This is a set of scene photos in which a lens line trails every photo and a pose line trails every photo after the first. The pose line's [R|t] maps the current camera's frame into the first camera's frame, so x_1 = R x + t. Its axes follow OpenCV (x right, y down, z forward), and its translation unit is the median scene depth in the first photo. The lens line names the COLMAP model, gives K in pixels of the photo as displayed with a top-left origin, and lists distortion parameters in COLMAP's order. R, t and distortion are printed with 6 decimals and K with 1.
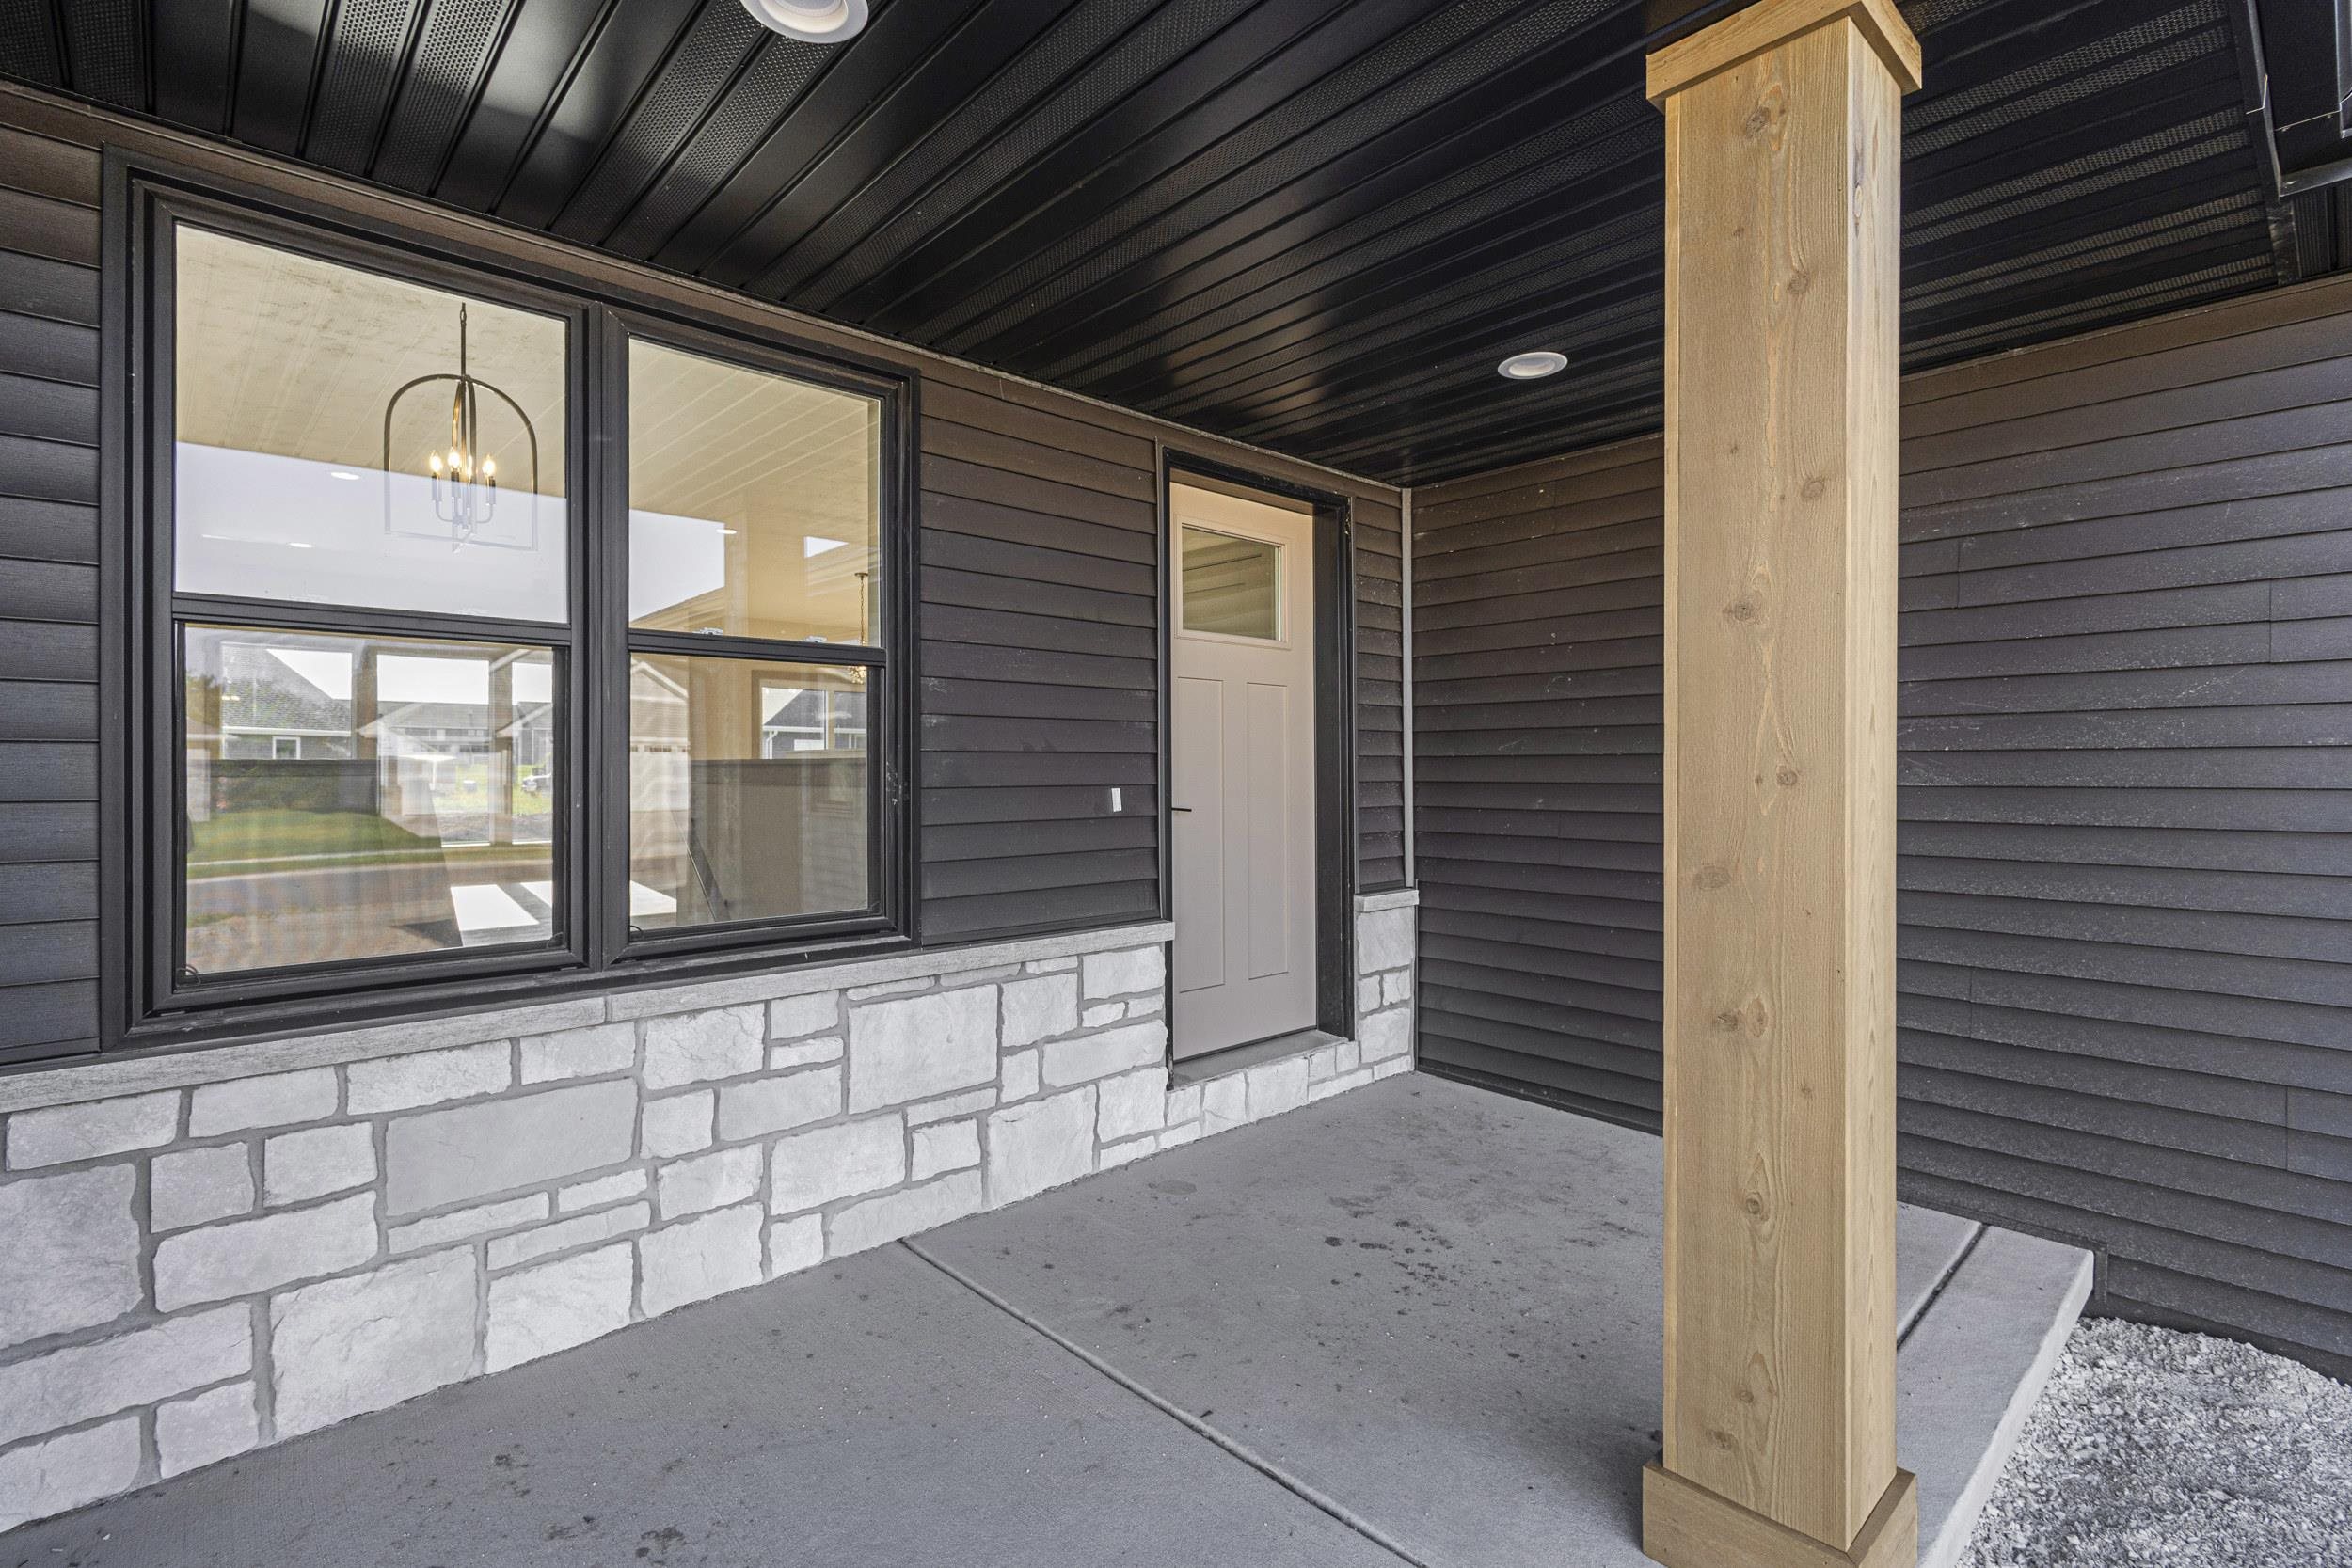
lens RADIAL K [[1085.3, 0, 1169.4], [0, 1085.3, 777.1], [0, 0, 1]] dist [0.008843, 0.000361]
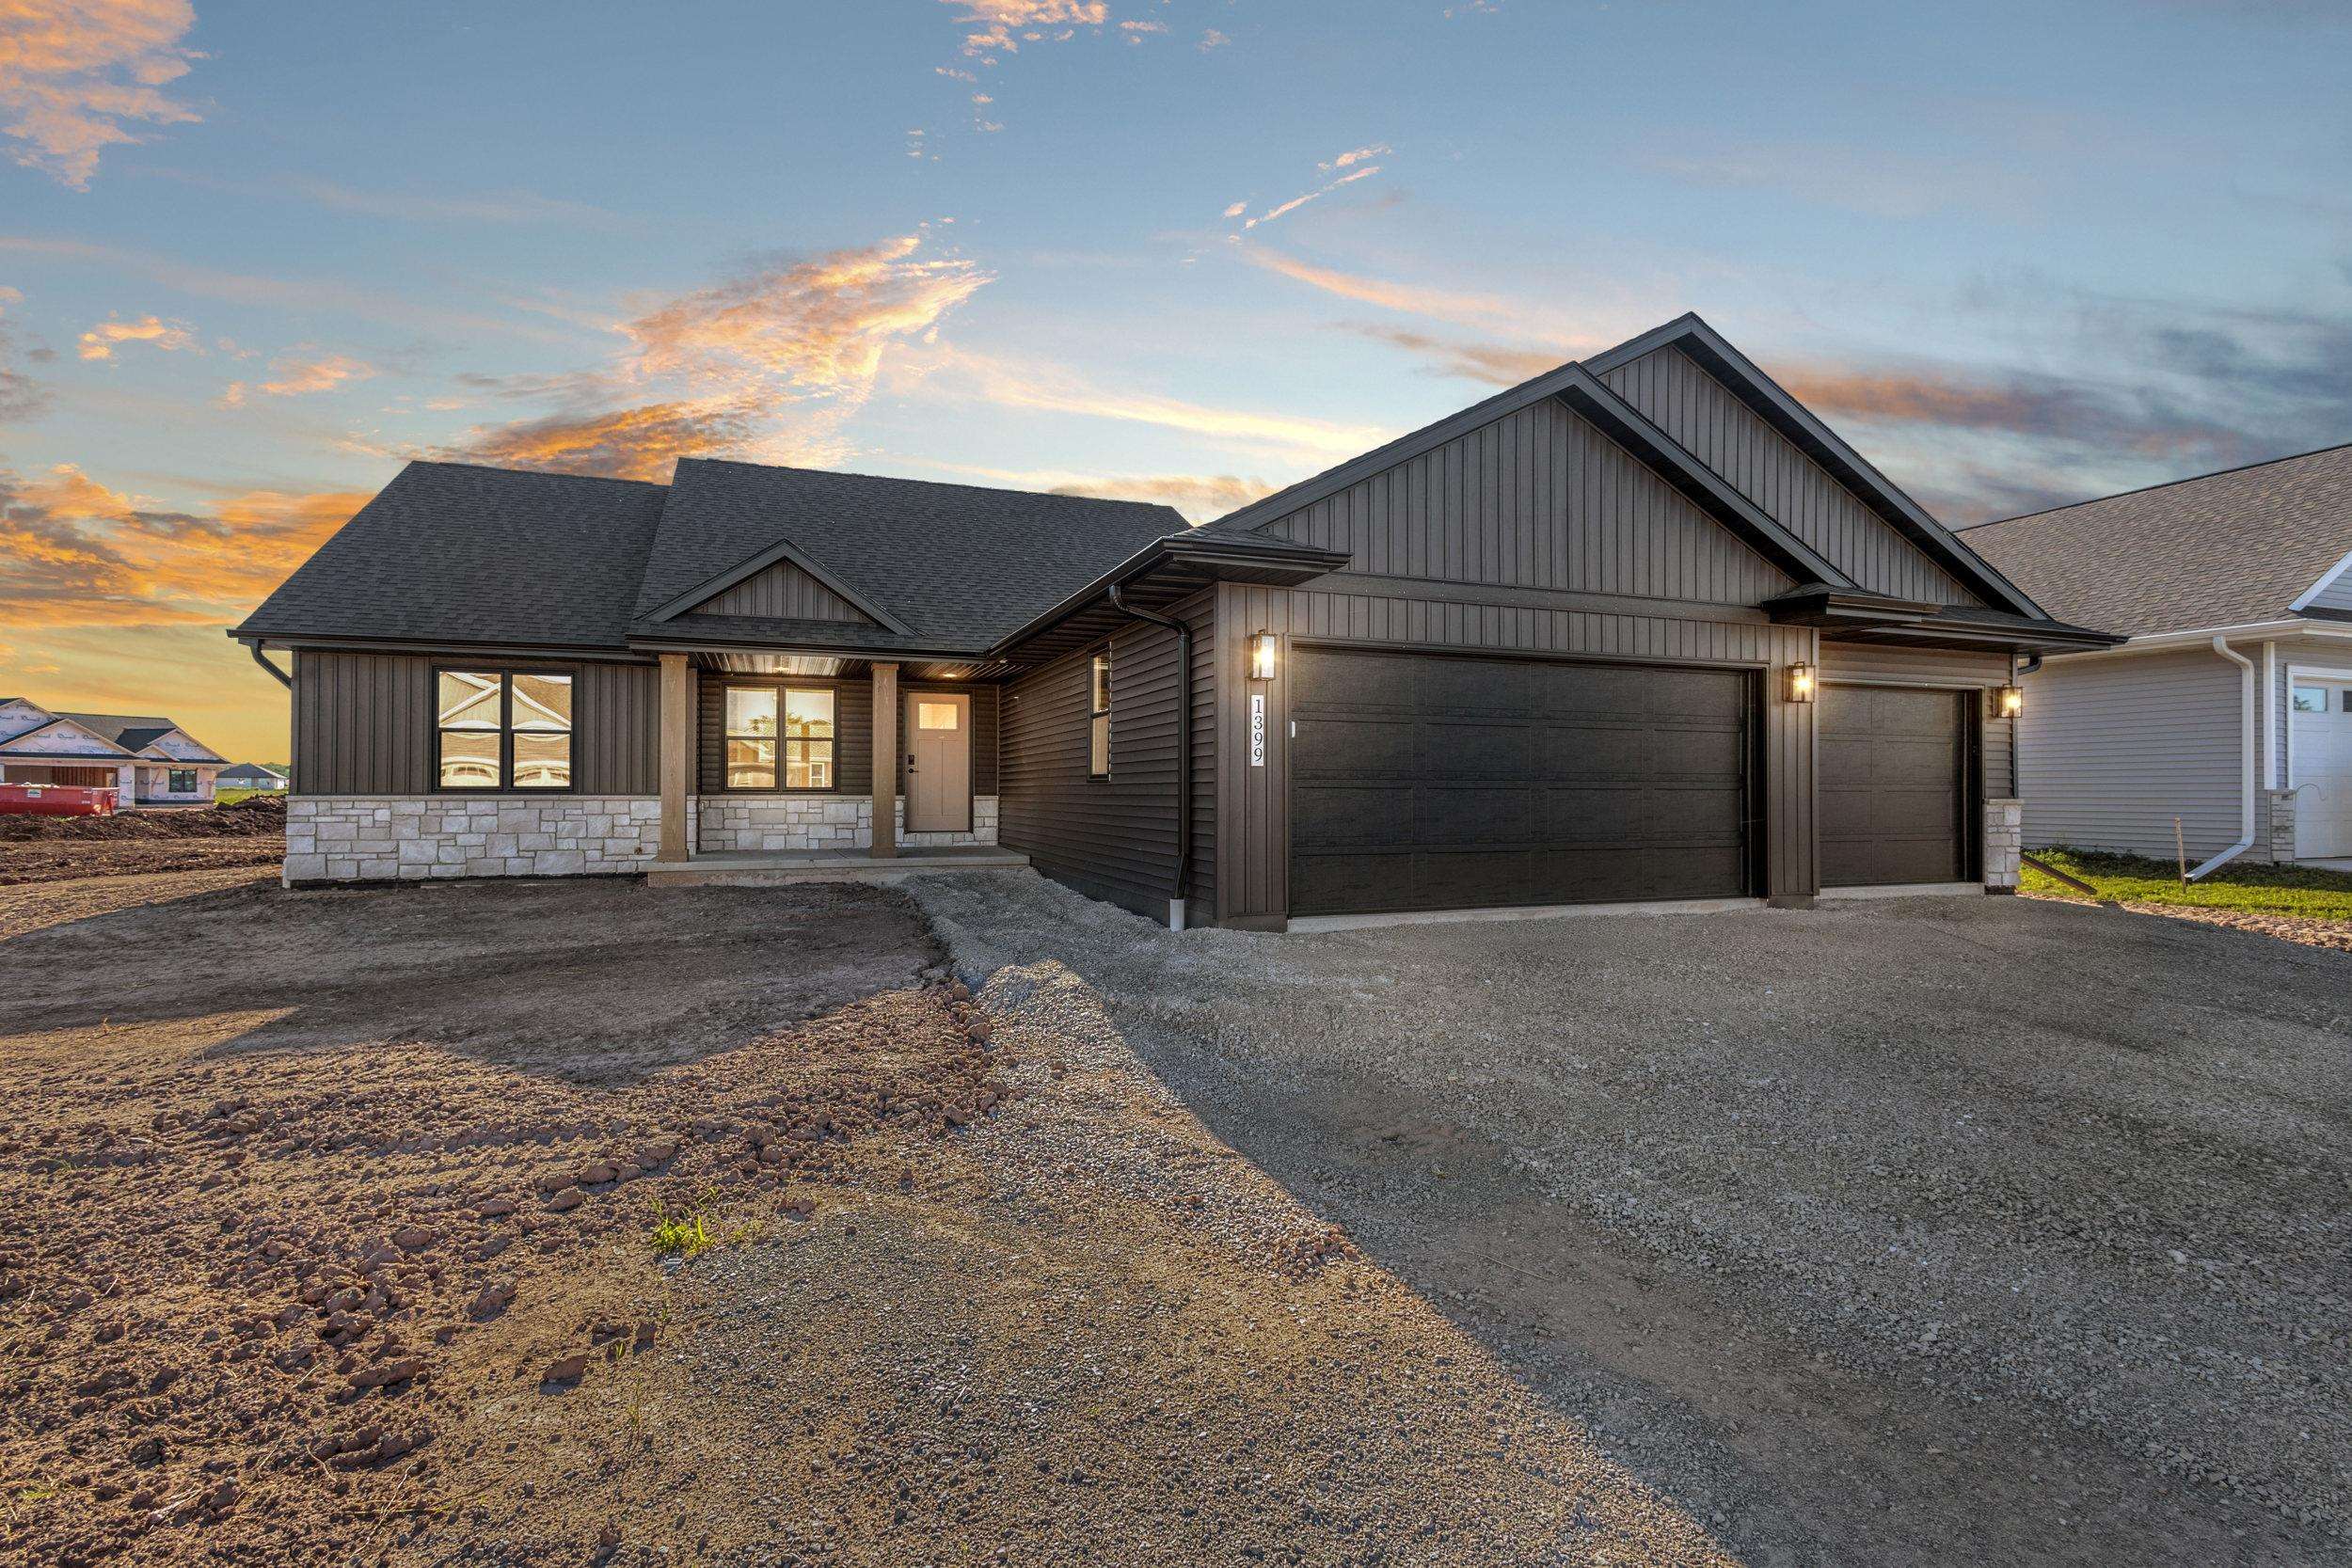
lens RADIAL K [[1076.3, 0, 1172.6], [0, 1076.3, 785.1], [0, 0, 1]] dist [0.006857, 0.000278]
pose [[0.927627, 0.004106, -0.373486, 3.564593], [-0.008373, 0.999917, -0.009803, 0.167111], [0.373414, 0.012221, 0.927584, -3.587637]]
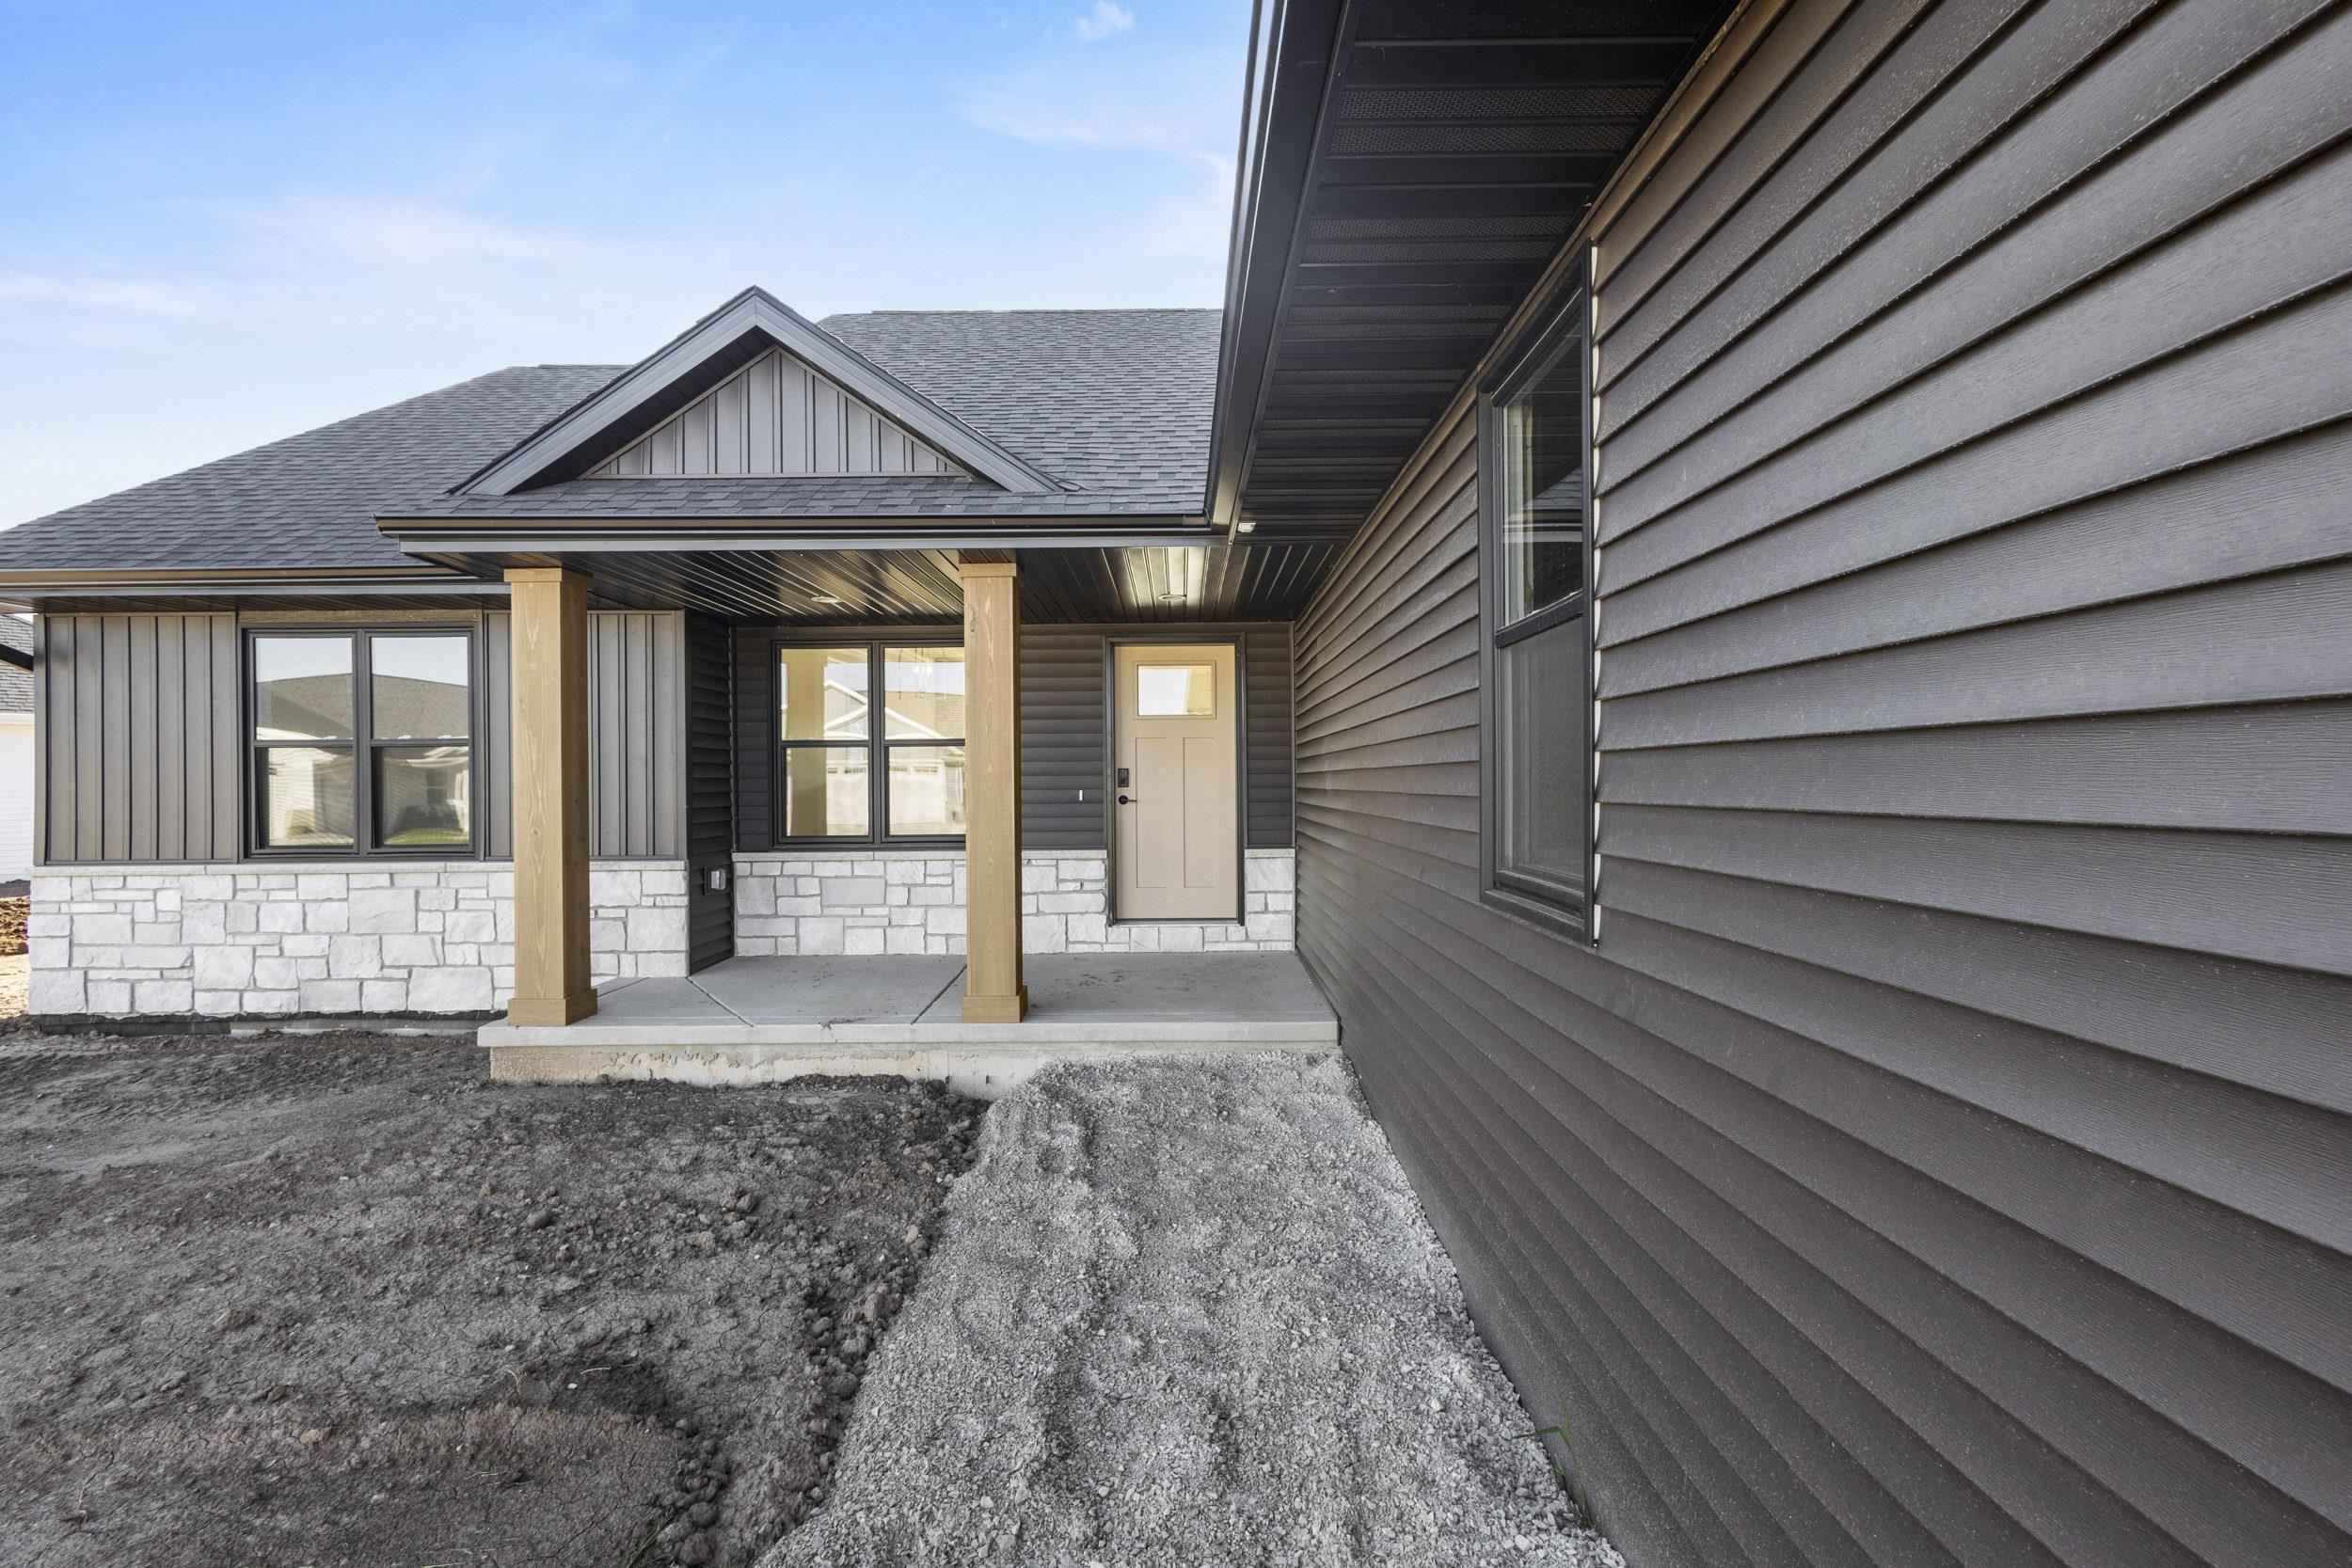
lens RADIAL K [[1076.3, 0, 1172.6], [0, 1076.3, 785.1], [0, 0, 1]] dist [0.006857, 0.000278]
pose [[0.734983, 0.001742, -0.678083, 2.137233], [0.000826, 0.999994, 0.003464, -0.010449], [0.678085, -0.003106, 0.734977, -0.712670]]
